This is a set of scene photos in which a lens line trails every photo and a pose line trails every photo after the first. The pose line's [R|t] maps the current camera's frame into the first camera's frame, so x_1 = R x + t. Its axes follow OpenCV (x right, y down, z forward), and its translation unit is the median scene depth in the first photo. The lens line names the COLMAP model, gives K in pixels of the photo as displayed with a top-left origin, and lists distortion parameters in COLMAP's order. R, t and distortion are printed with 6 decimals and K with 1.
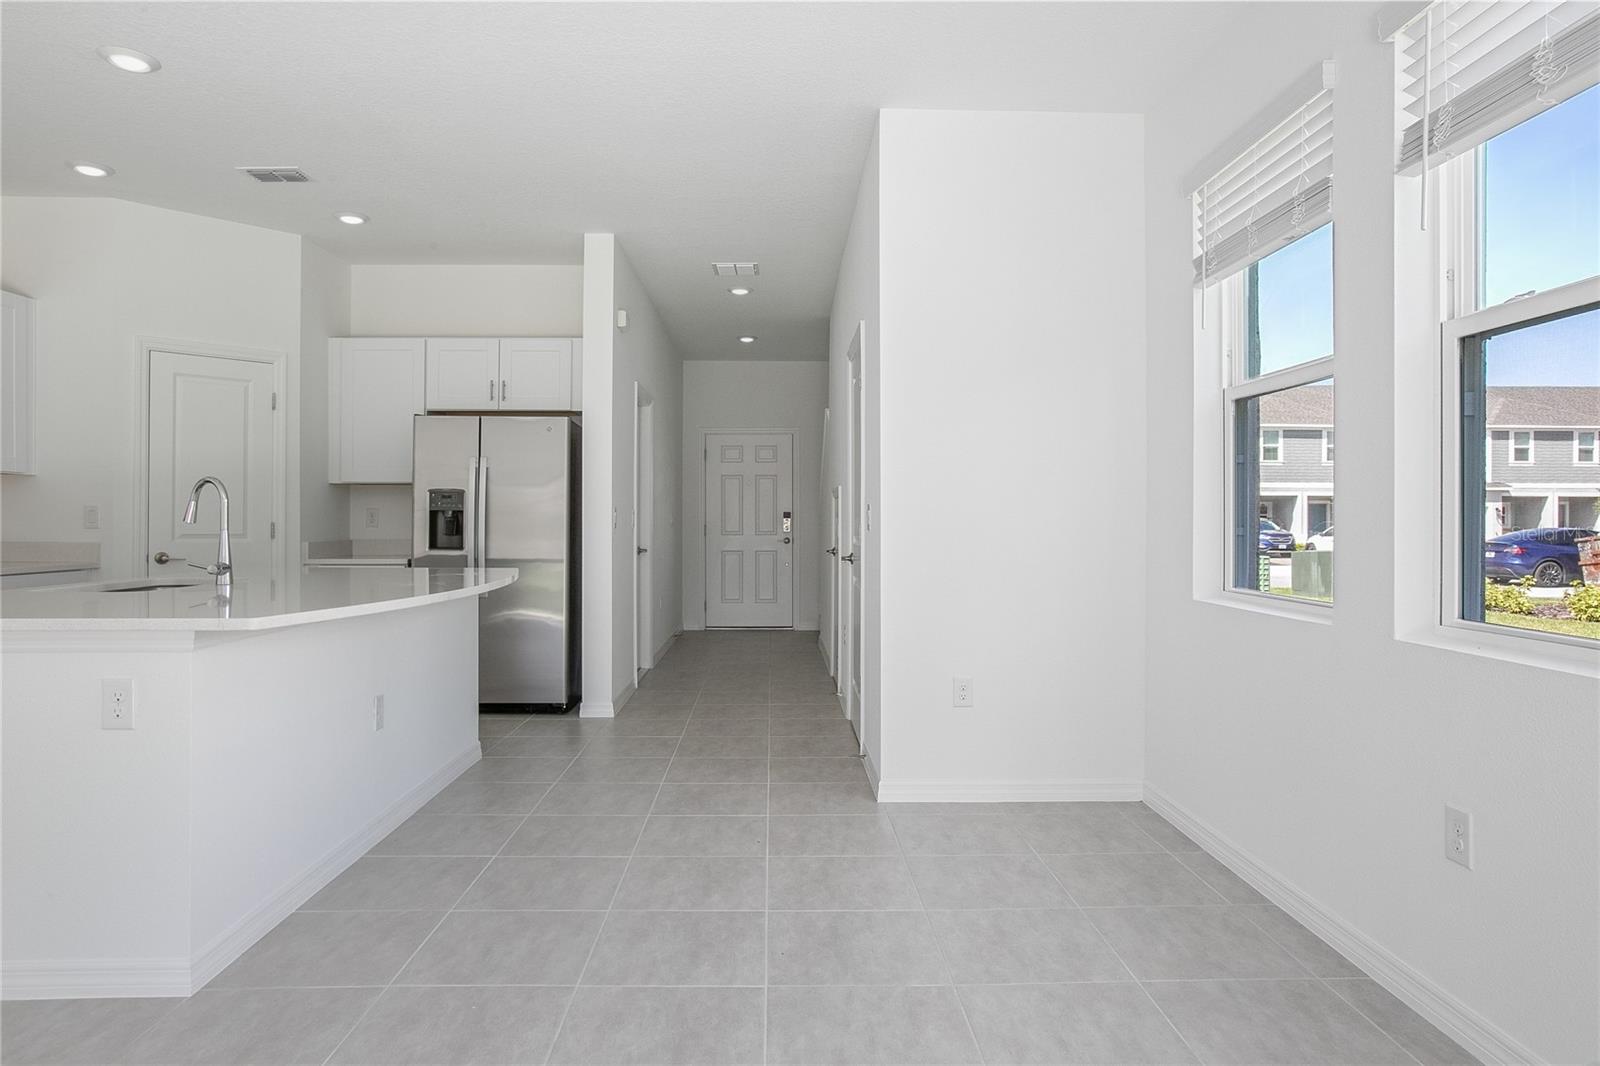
lens RADIAL K [[979.5, 0, 792.9], [0, 979.5, 522.9], [0, 0, 1]] dist [-0.075018, 0.076750]
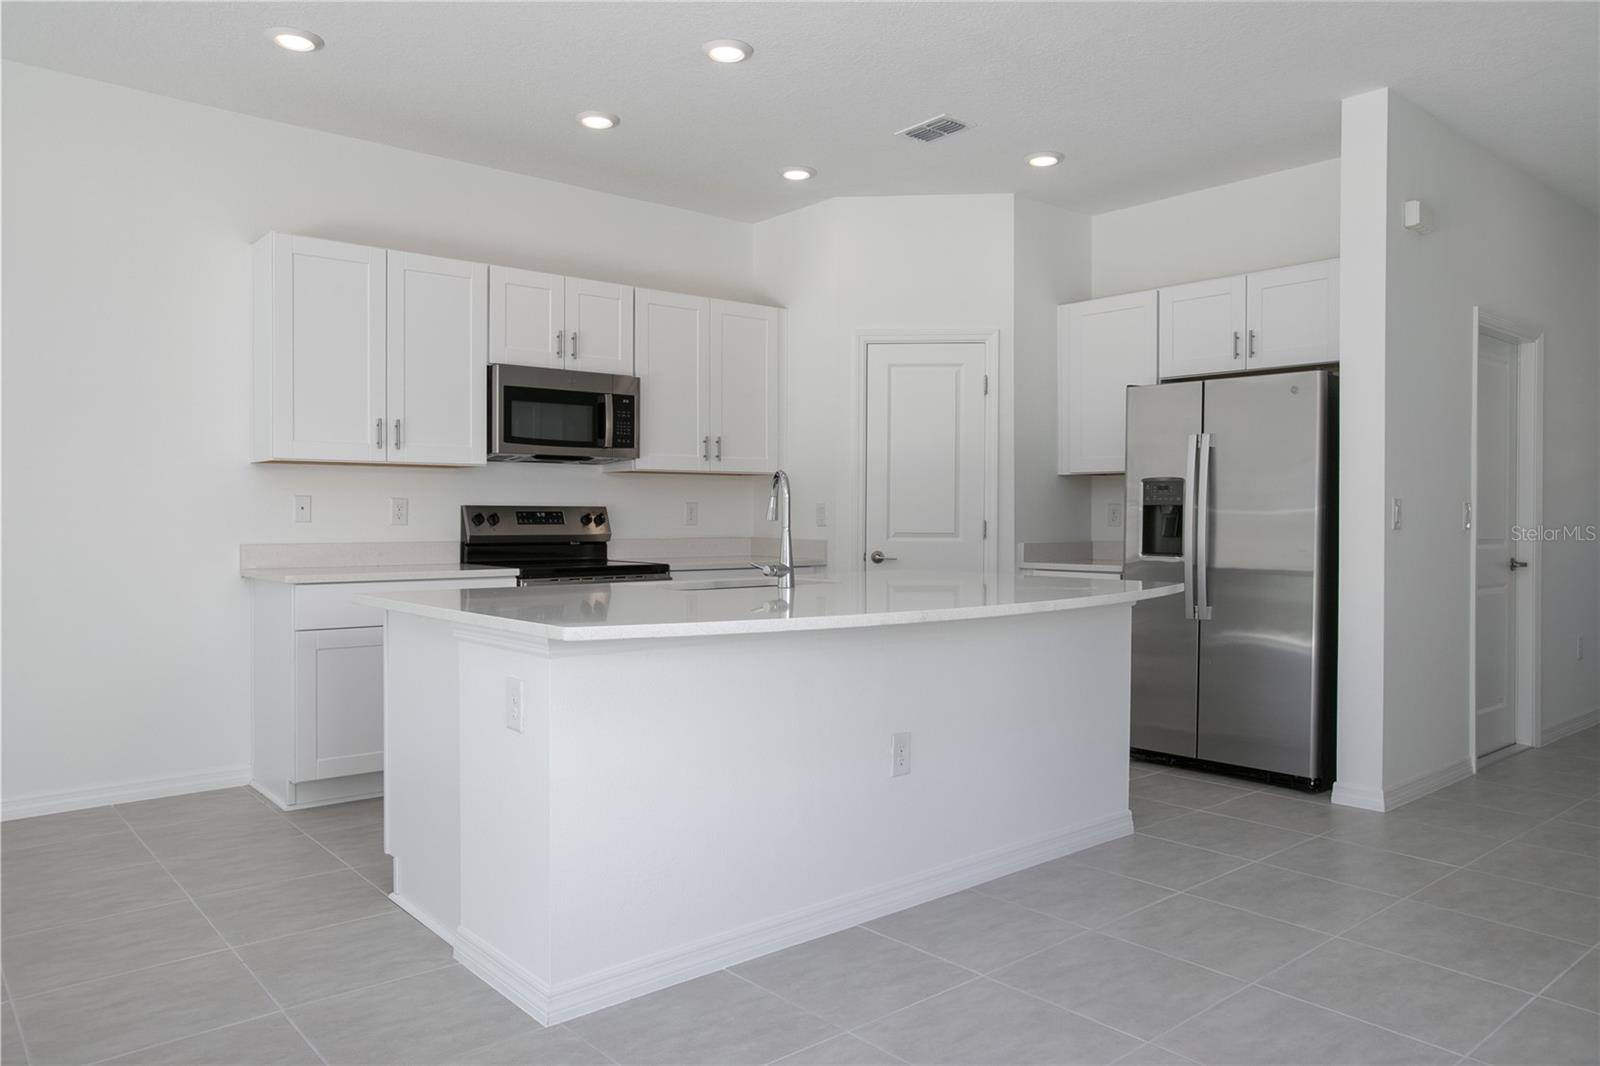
lens RADIAL K [[1107.2, 0, 795.6], [0, 1107.2, 523.7], [0, 0, 1]] dist [-0.031604, 0.003689]
pose [[0.631048, 0.003616, -0.775735, 0.144244], [-0.002877, 0.999993, 0.002321, 0.000699], [0.775739, 0.000767, 0.631054, 0.213259]]
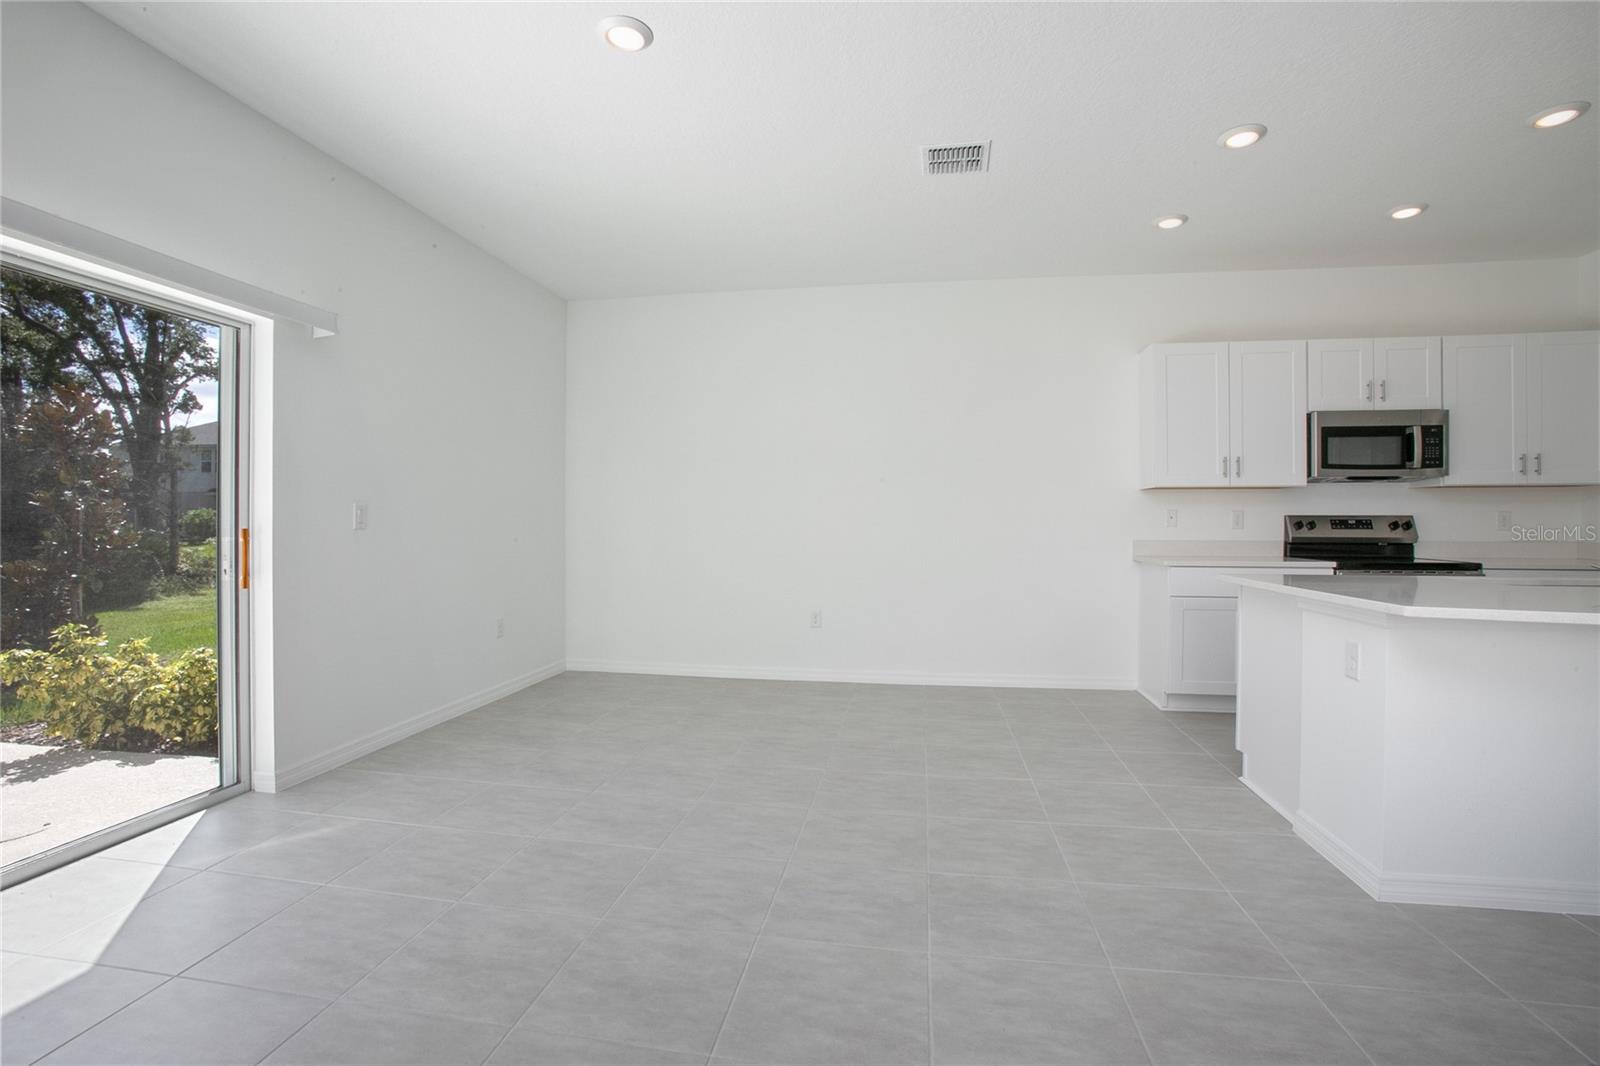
lens RADIAL K [[726.4, 0, 795.4], [0, 726.4, 522.9], [0, 0, 1]] dist [-0.072135, 0.027285]
pose [[-0.189682, -0.001744, -0.981844, 0.169159], [-0.005690, 0.999984, -0.000677, 0.001125], [0.981829, 0.005458, -0.189688, 0.174506]]
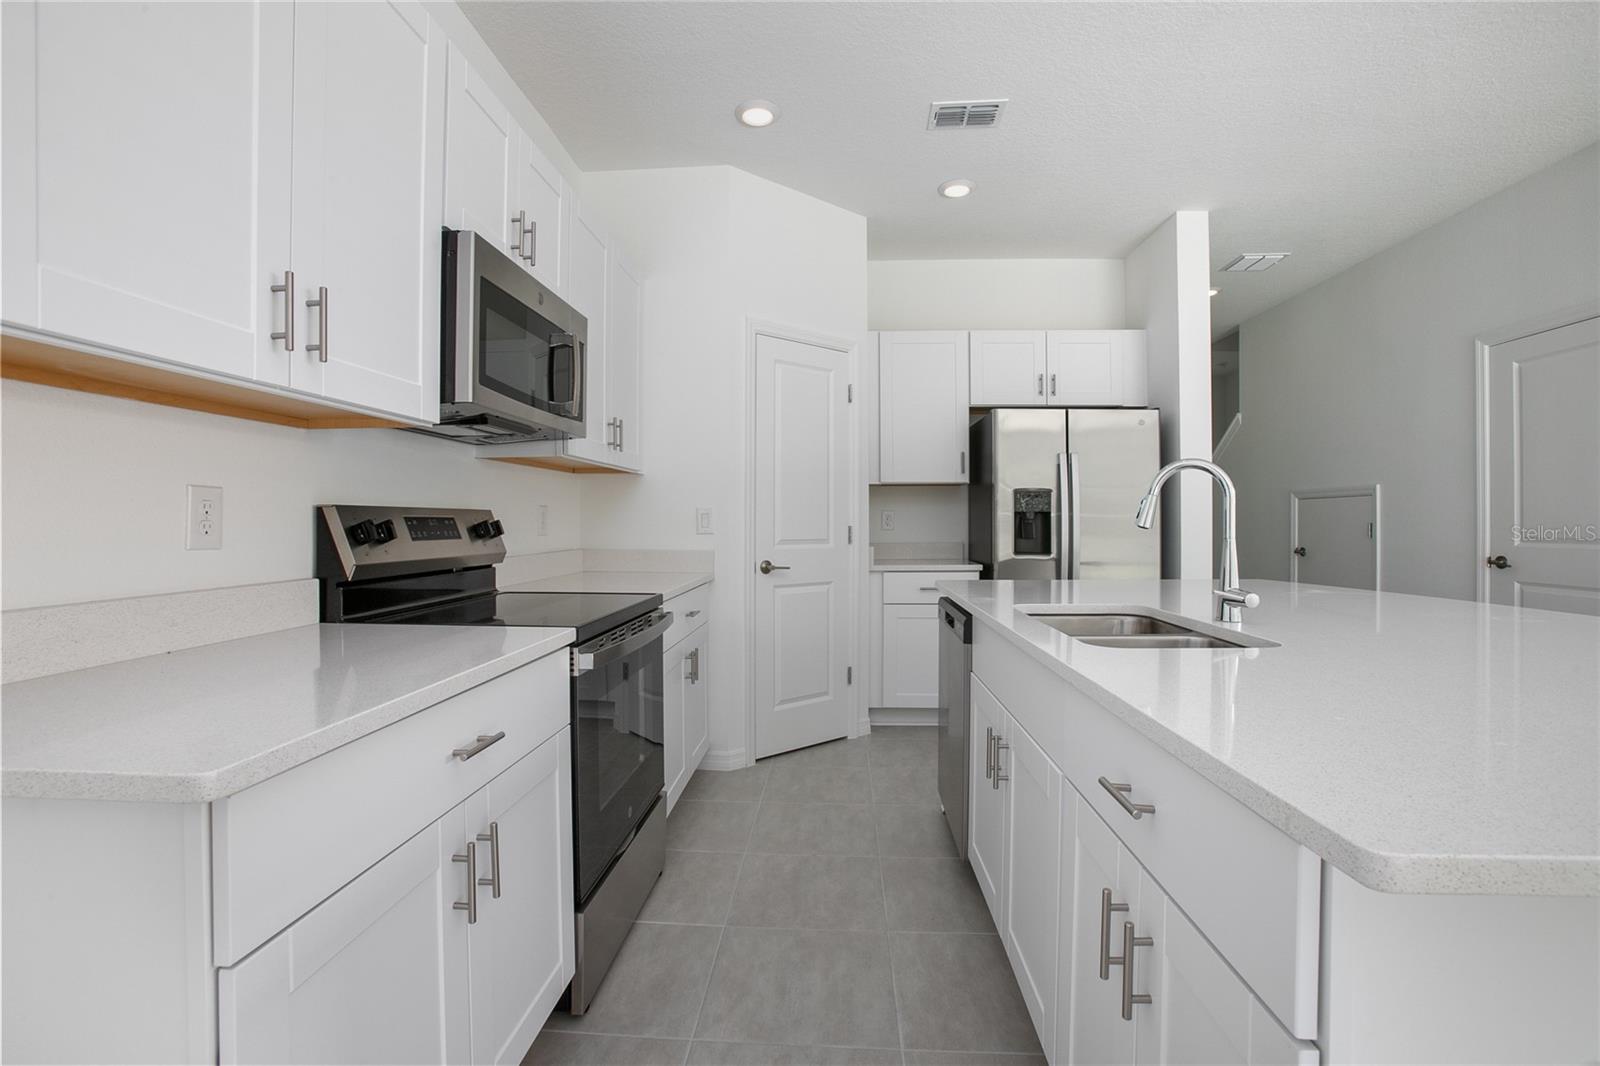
lens RADIAL K [[726.4, 0, 795.4], [0, 726.4, 522.9], [0, 0, 1]] dist [-0.072135, 0.027285]
pose [[0.996458, -0.005070, -0.083939, -0.524784], [0.005017, 0.999987, -0.000844, -0.002914], [0.083942, 0.000420, 0.996471, 0.304170]]
